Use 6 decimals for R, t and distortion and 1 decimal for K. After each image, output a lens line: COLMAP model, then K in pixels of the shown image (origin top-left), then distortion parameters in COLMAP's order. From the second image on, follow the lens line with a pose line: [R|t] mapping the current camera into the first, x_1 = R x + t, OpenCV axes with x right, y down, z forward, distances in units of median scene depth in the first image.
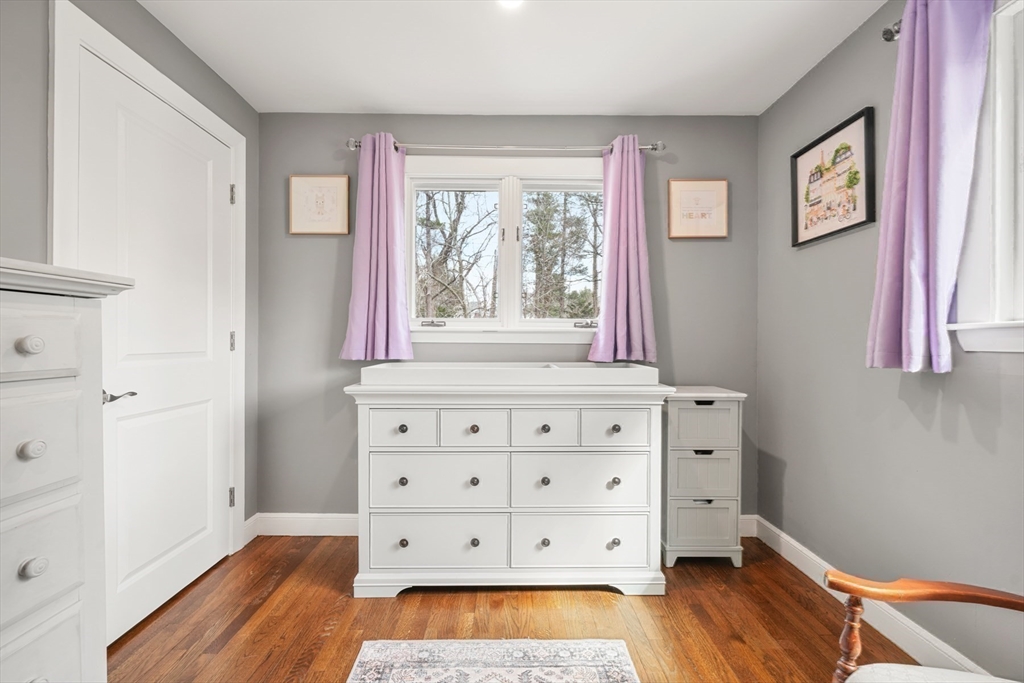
lens RADIAL K [[430.2, 0, 515.8], [0, 430.2, 343.1], [0, 0, 1]] dist [-0.004690, -0.000061]
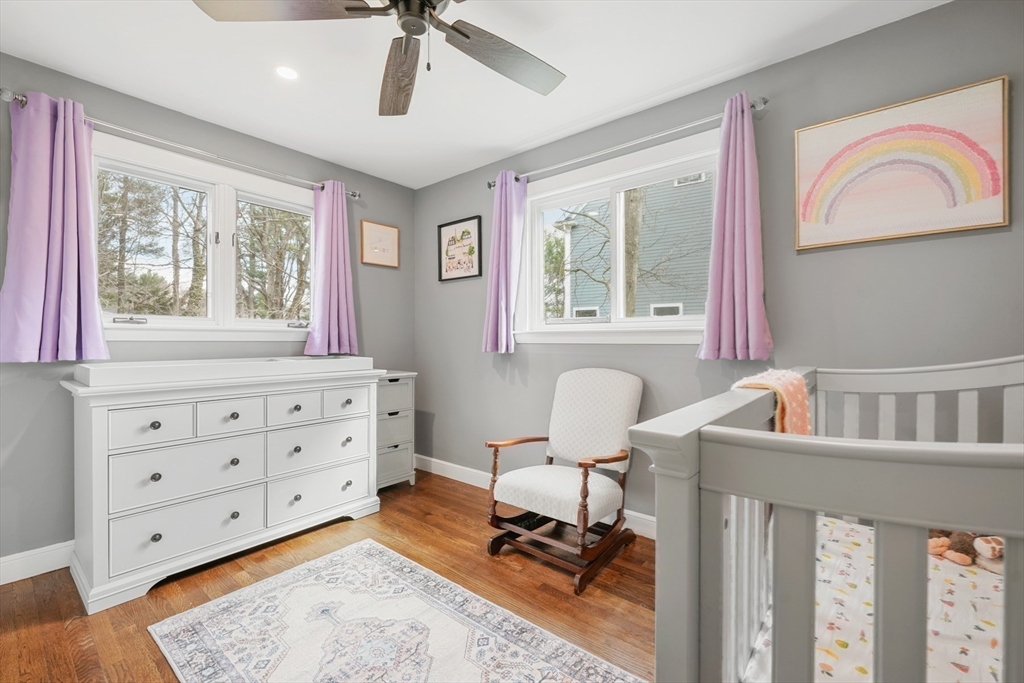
lens RADIAL K [[430.2, 0, 509.4], [0, 430.2, 340.6], [0, 0, 1]] dist [-0.004690, -0.000061]
pose [[0.642116, -0.004707, 0.766593, -0.456570], [0.004328, 0.999987, 0.002515, -0.000191], [-0.766595, 0.001703, 0.642128, -0.268557]]
